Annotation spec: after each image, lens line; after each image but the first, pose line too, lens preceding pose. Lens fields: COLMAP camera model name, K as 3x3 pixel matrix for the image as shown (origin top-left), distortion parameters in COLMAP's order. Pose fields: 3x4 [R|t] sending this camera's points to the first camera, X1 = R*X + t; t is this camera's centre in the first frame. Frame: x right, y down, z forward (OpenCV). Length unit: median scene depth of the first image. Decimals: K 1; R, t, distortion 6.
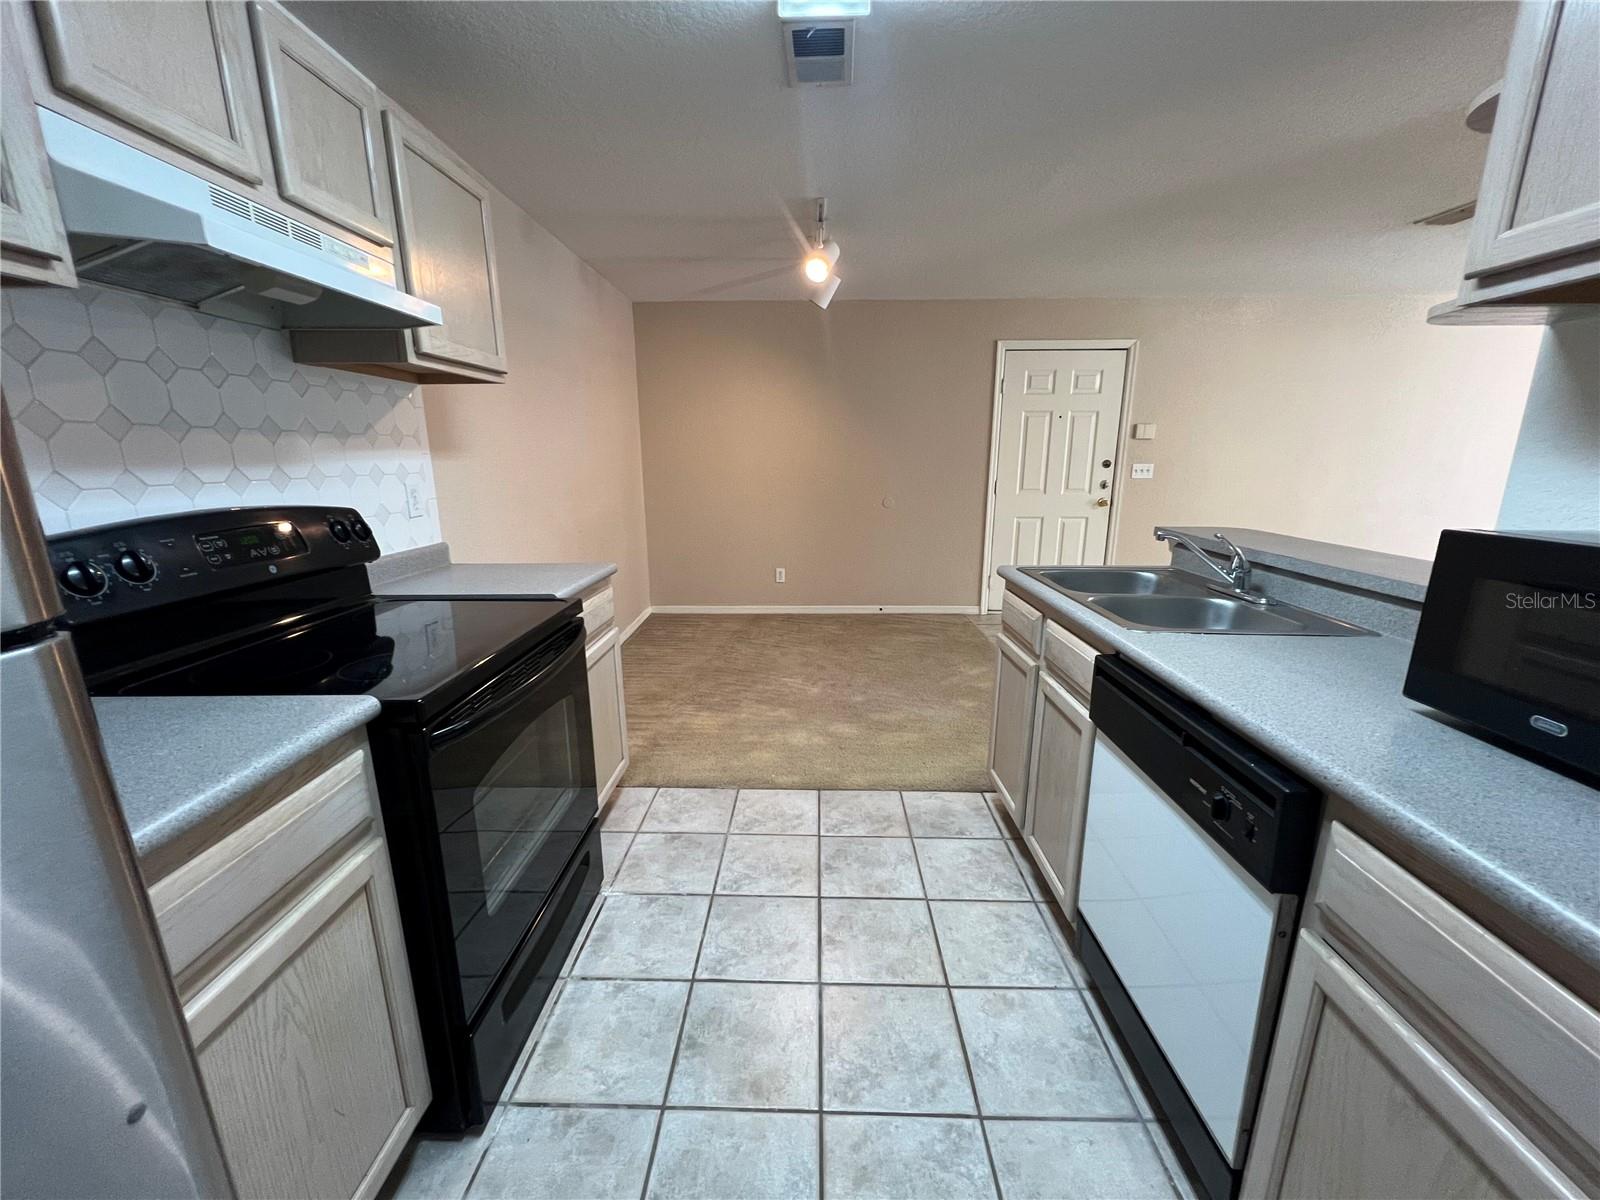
lens RADIAL K [[645.2, 0, 795.2], [0, 645.2, 611.1], [0, 0, 1]] dist [0.000484, 0.000050]
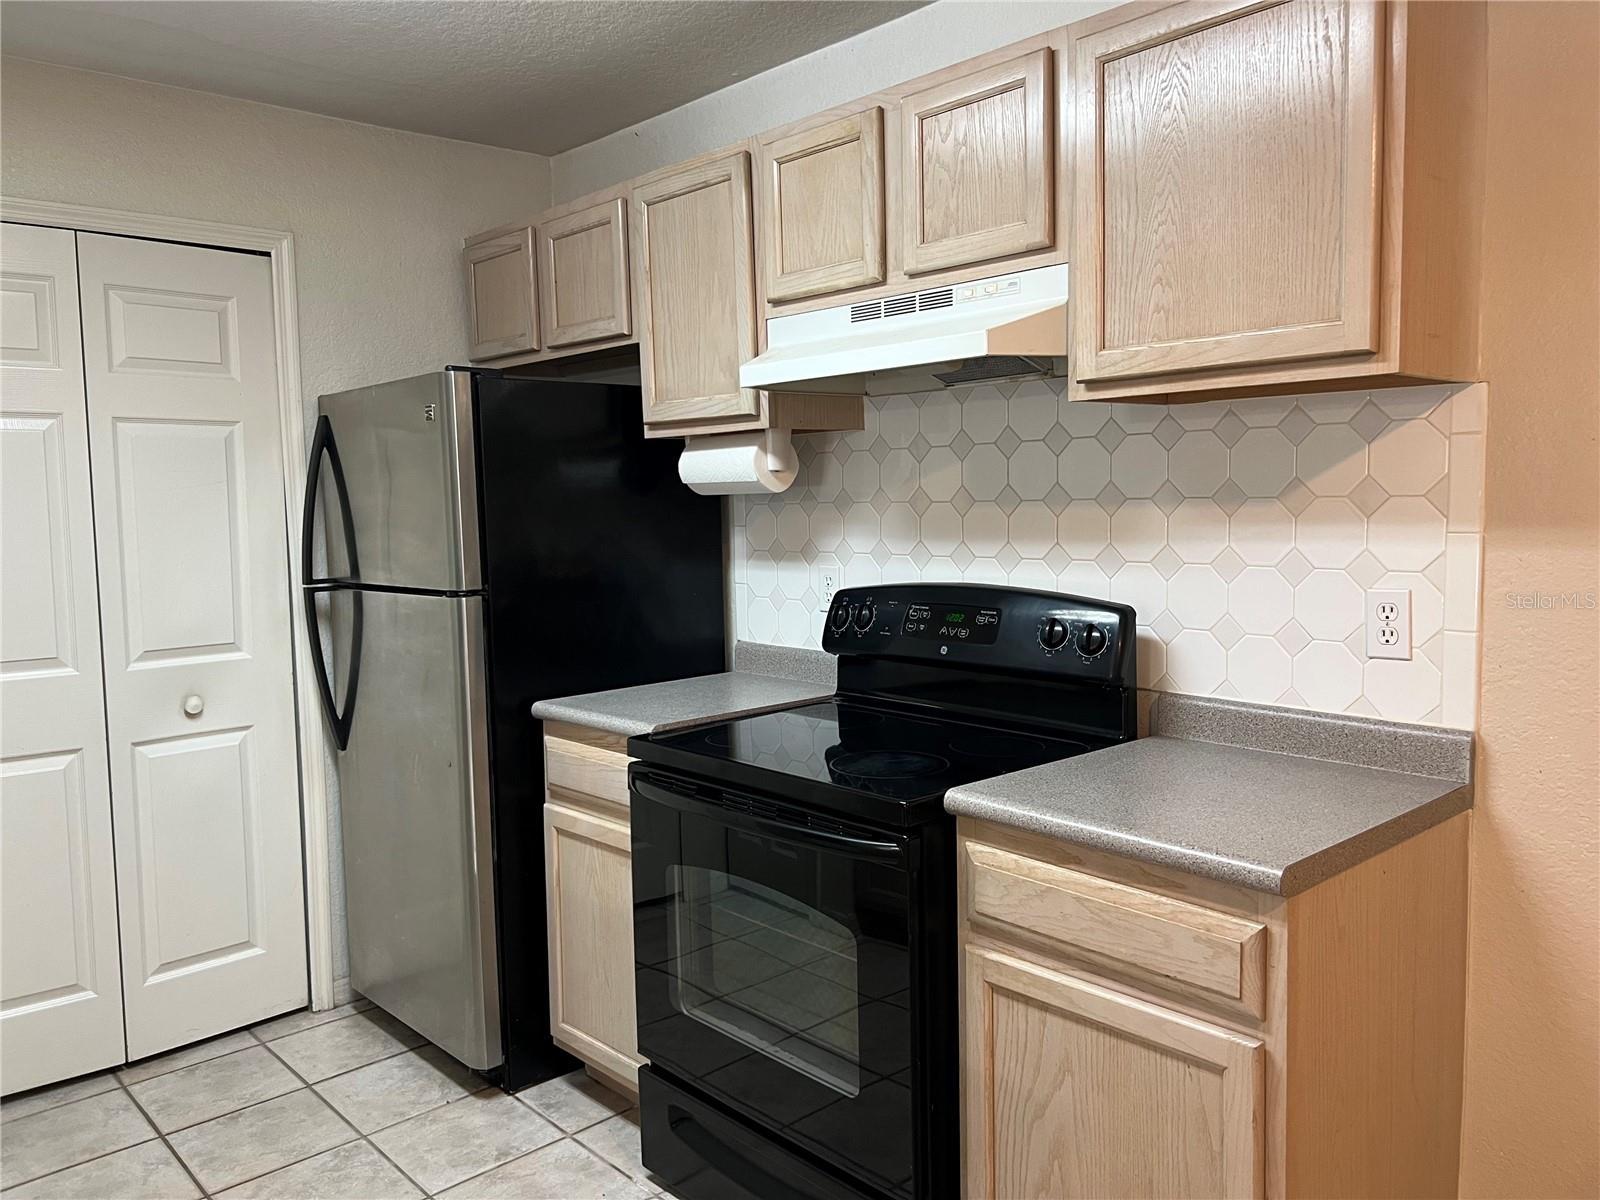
lens RADIAL K [[1216.2, 0, 800.0], [0, 1216.2, 600.0], [0, 0, 1]] dist [0.050604, -0.063504]
pose [[-0.719544, 0.083482, -0.689411, 0.531211], [-0.140989, 0.954512, 0.262734, -0.539717], [0.679985, 0.286248, -0.675043, 1.923348]]
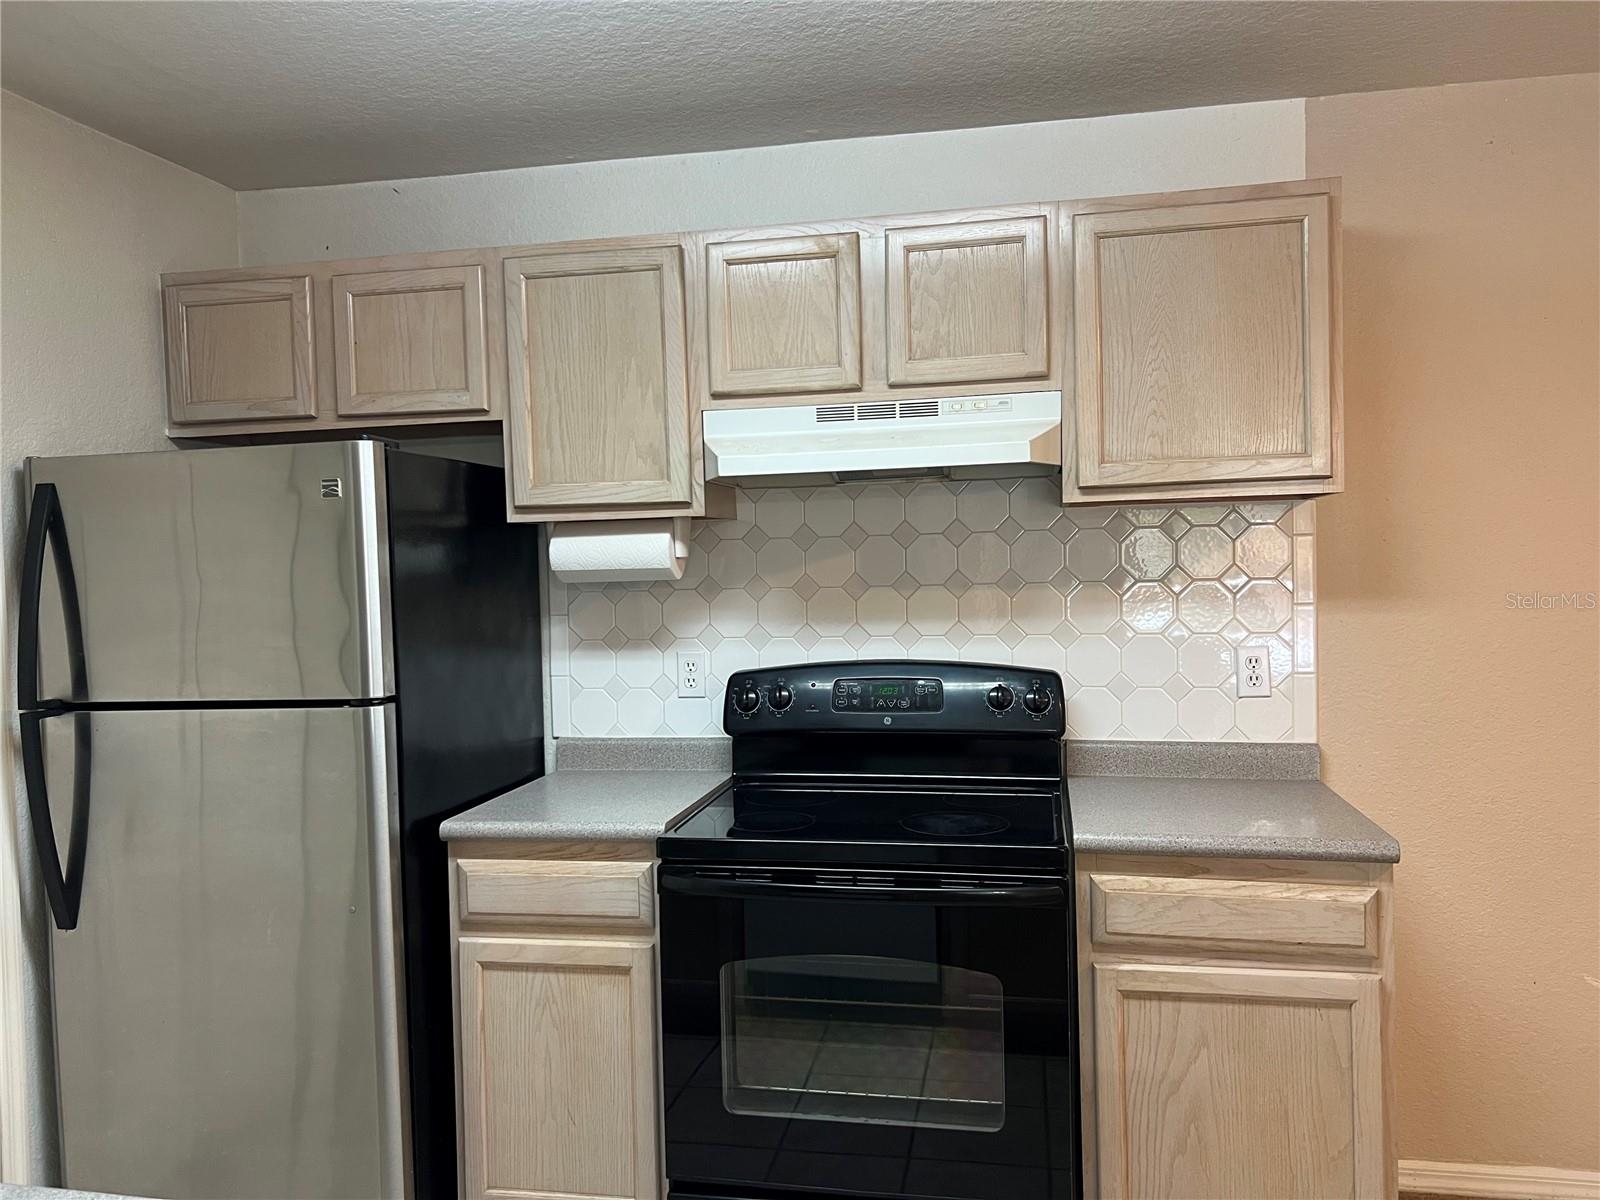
lens RADIAL K [[1216.2, 0, 800.0], [0, 1216.2, 600.0], [0, 0, 1]] dist [0.050604, -0.063504]
pose [[-0.165423, 0.041393, -0.985354, 1.070275], [-0.211924, 0.974287, 0.076506, -0.352688], [0.963184, 0.221476, -0.152397, 1.057910]]
